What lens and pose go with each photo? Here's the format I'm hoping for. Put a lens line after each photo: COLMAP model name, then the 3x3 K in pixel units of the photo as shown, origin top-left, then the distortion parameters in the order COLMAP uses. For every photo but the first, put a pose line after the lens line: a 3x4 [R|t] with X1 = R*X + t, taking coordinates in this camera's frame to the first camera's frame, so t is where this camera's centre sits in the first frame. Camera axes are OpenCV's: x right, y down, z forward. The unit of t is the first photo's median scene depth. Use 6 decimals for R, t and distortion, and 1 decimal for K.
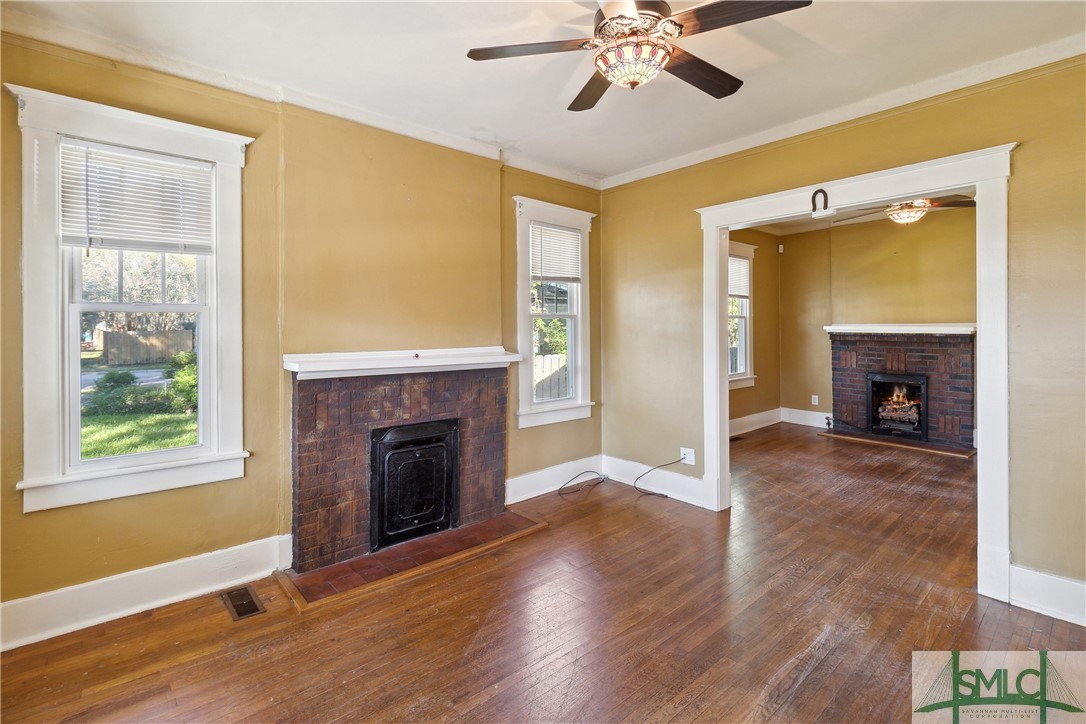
lens RADIAL K [[513.7, 0, 544.8], [0, 513.7, 328.1], [0, 0, 1]] dist [-0.000489, -0.000081]
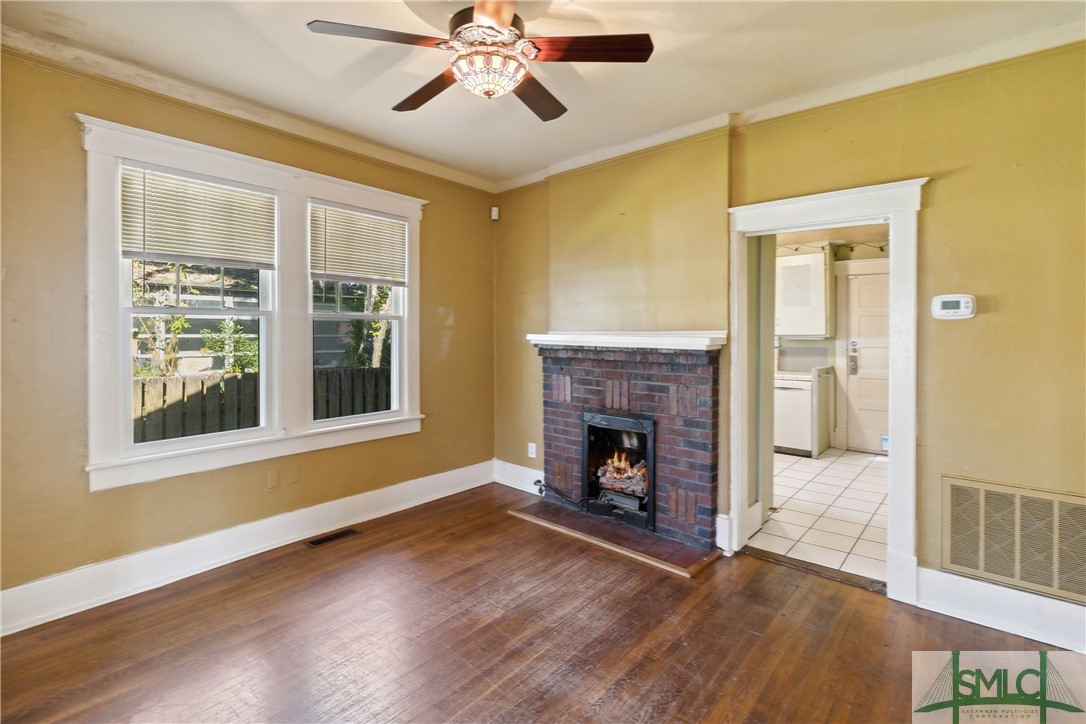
lens RADIAL K [[517.8, 0, 541.2], [0, 517.8, 341.0], [0, 0, 1]] dist [0.000181, -0.000010]
pose [[0.994074, 0.019416, 0.106955, 0.522422], [-0.019387, 0.999811, -0.001306, 0.005564], [-0.106960, -0.000775, 0.994263, 0.403872]]
